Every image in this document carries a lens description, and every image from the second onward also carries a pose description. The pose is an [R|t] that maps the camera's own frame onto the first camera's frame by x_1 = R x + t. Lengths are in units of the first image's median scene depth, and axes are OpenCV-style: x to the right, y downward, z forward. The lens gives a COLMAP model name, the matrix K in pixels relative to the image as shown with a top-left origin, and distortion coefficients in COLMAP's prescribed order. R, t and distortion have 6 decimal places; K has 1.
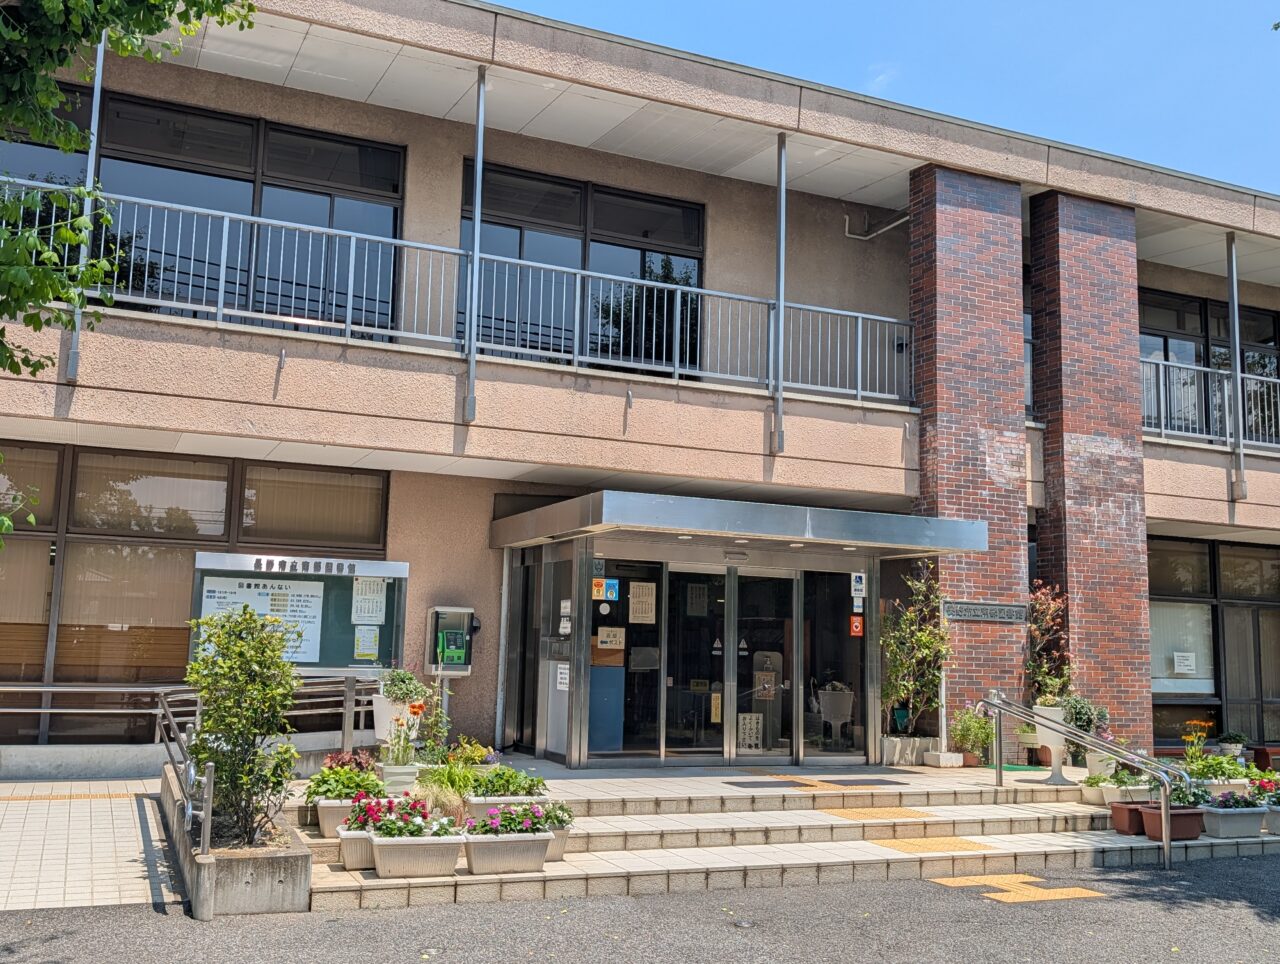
lens RADIAL K [[1212.9, 0, 639.5], [0, 1212.9, 483.3], [0, 0, 1]] dist [0.012332, 0.000000]
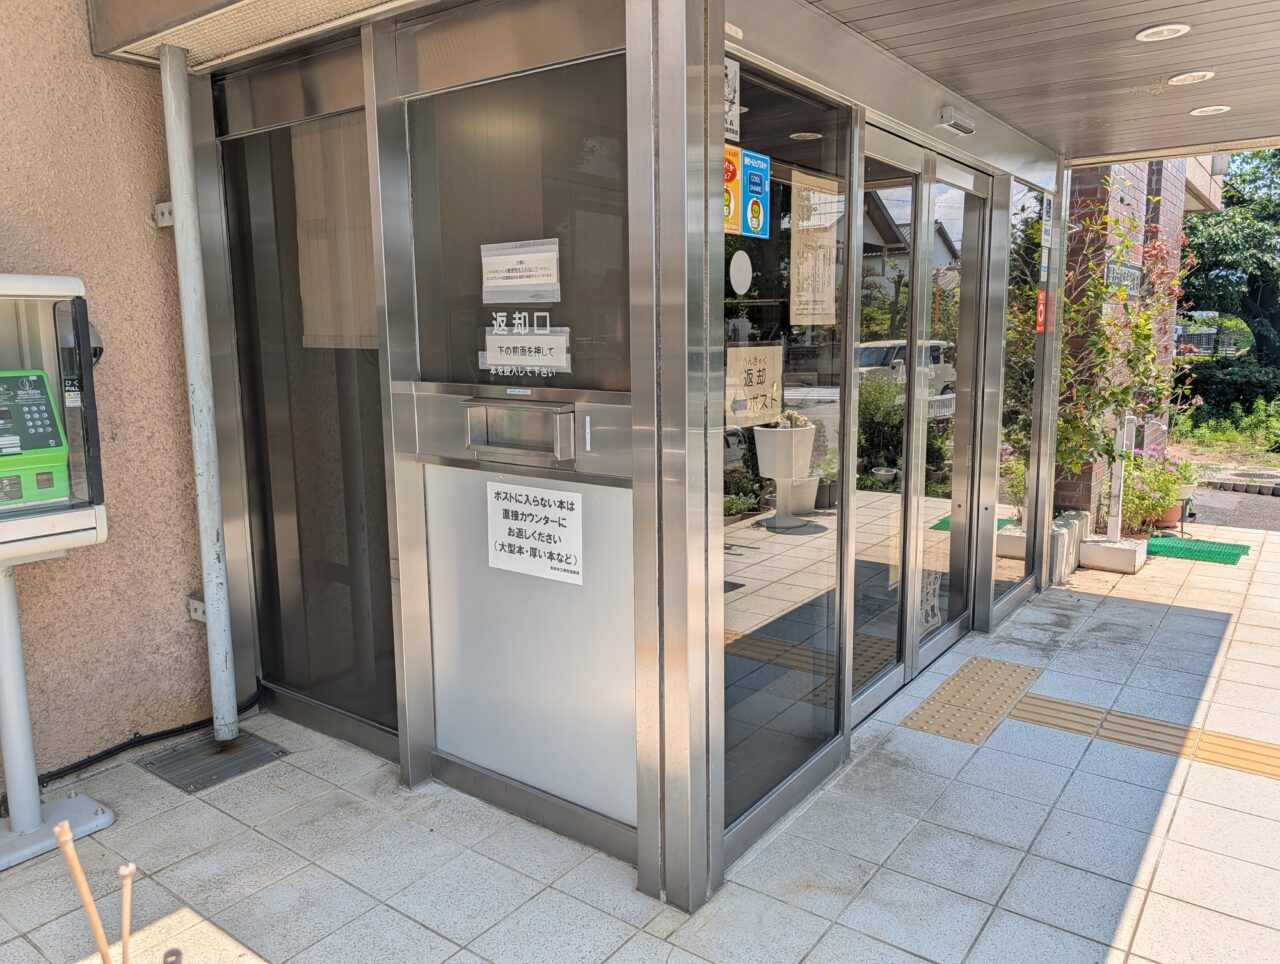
lens RADIAL K [[925.2, 0, 638.8], [0, 925.2, 481.1], [0, 0, 1]] dist [0.007429, 0.001714]
pose [[0.870414, -0.111821, 0.479454, -0.125734], [-0.037466, 0.955995, 0.290979, 0.078539], [-0.490894, -0.271236, 0.827922, 0.734731]]
